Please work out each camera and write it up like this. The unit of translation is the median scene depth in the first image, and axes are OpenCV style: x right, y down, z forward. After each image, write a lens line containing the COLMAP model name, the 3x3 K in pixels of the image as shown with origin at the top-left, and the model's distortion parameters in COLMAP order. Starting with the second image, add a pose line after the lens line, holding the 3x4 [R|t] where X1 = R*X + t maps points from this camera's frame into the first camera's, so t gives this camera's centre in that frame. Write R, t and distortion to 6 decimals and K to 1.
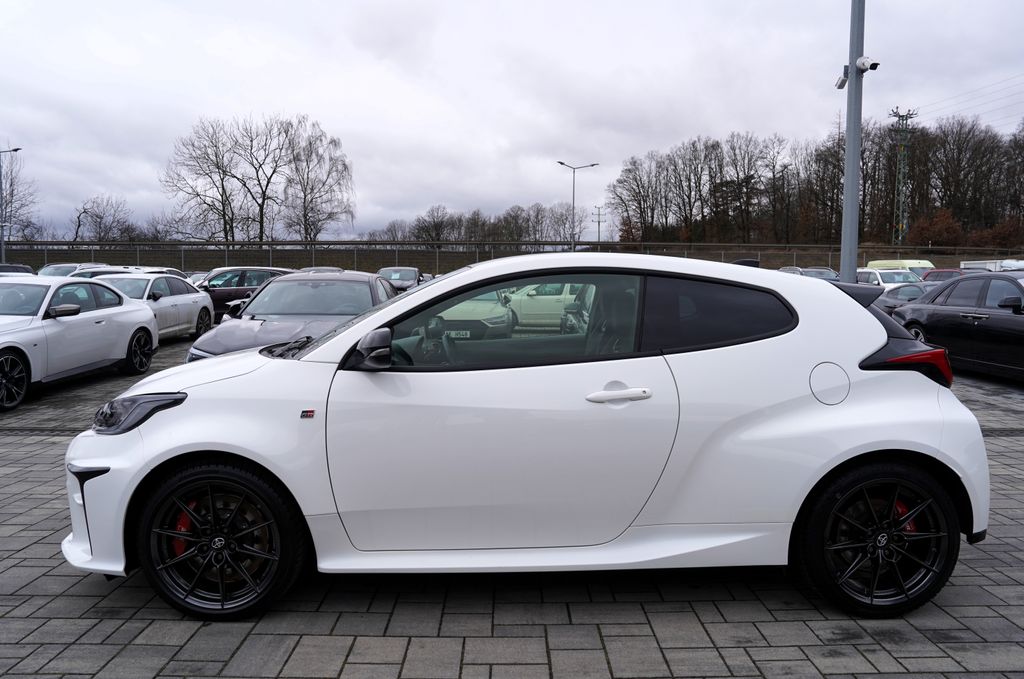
lens RADIAL K [[723.3, 0, 515.6], [0, 723.3, 310.6], [0, 0, 1]] dist [-0.095346, 0.071168]
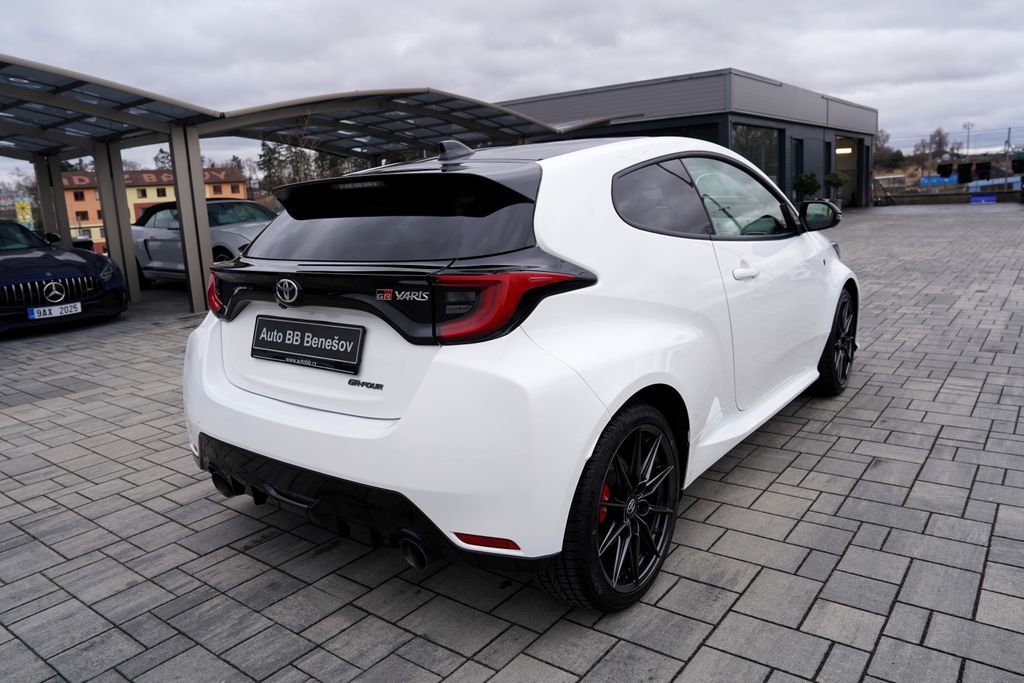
lens RADIAL K [[738.4, 0, 517.6], [0, 738.4, 323.1], [0, 0, 1]] dist [-0.088418, 0.084115]
pose [[-0.613156, 0.165201, -0.772495, 0.044522], [0.030827, 0.982148, 0.185568, -0.001199], [0.789361, 0.089968, -0.607302, 0.076166]]
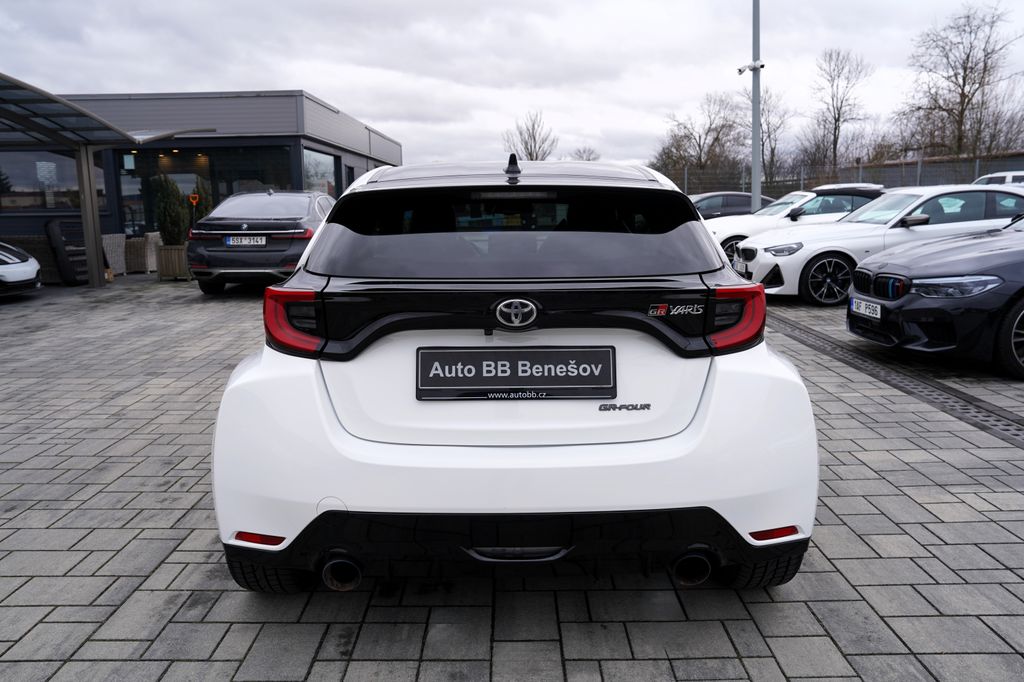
lens RADIAL K [[777.1, 0, 517.6], [0, 777.1, 326.5], [0, 0, 1]] dist [-0.092008, 0.103542]
pose [[-0.002317, 0.152246, -0.988340, 0.054148], [-0.014198, 0.988238, 0.152264, -0.000912], [0.999897, 0.014386, -0.000128, 0.050136]]
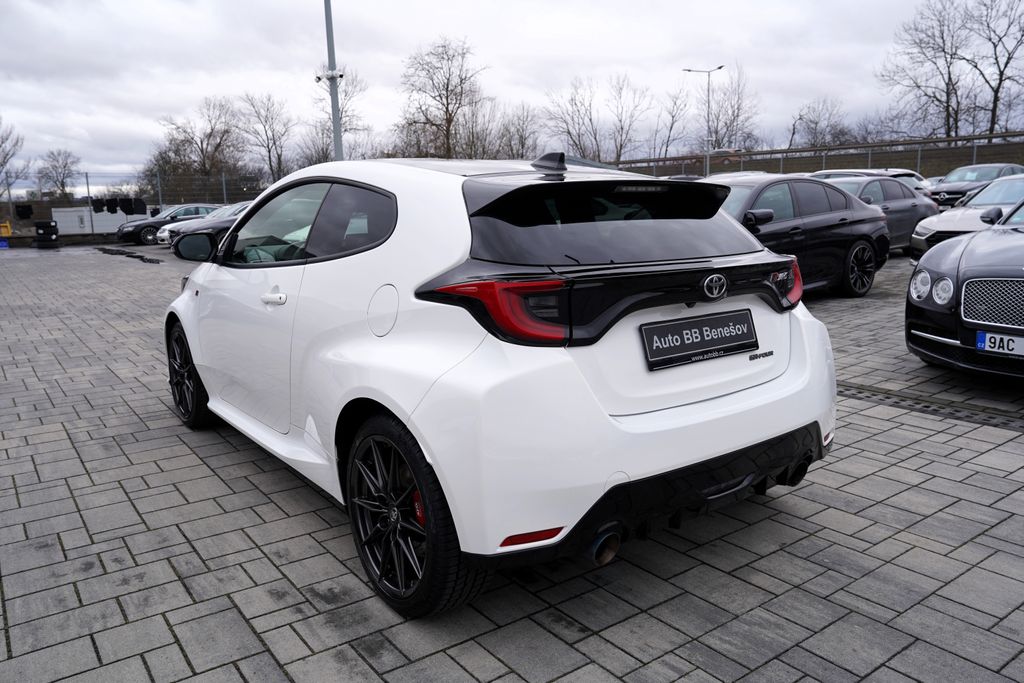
lens RADIAL K [[766.9, 0, 514.9], [0, 766.9, 319.9], [0, 0, 1]] dist [-0.075566, 0.090925]
pose [[0.585535, 0.108120, -0.803405, 0.048038], [0.000104, 0.991056, 0.133449, -0.000095], [0.810647, -0.078222, 0.580286, 0.024144]]
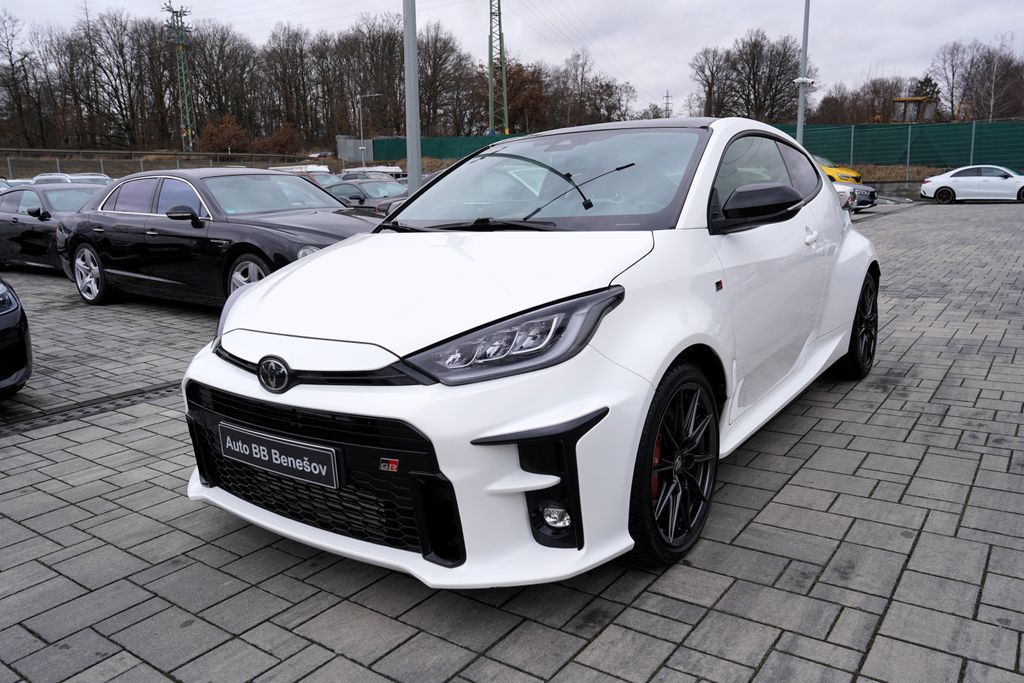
lens RADIAL K [[766.9, 0, 514.9], [0, 766.9, 319.9], [0, 0, 1]] dist [-0.075566, 0.090925]
pose [[0.598111, -0.160032, 0.785272, -0.044369], [0.061444, 0.986133, 0.154166, 0.001006], [-0.799054, -0.043958, 0.599650, 0.024103]]
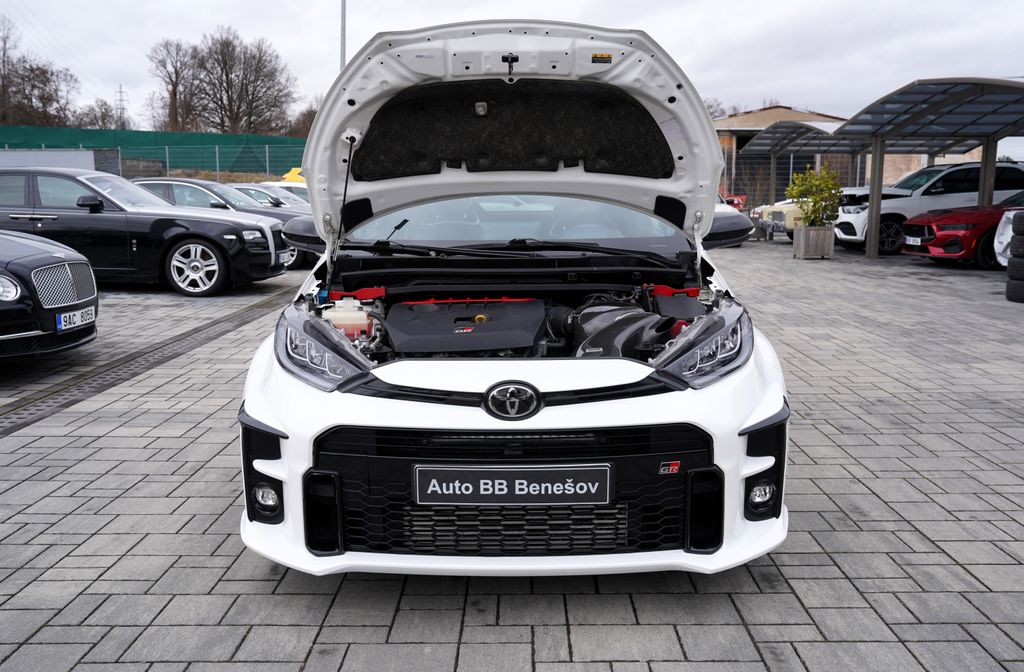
lens RADIAL K [[881.9, 0, 514.2], [0, 881.9, 309.0], [0, 0, 1]] dist [-0.082268, 0.186399]
pose [[0.024228, -0.129693, 0.991258, -0.058809], [0.028277, 0.991241, 0.129000, -0.000456], [-0.999306, 0.024904, 0.027683, 0.048139]]
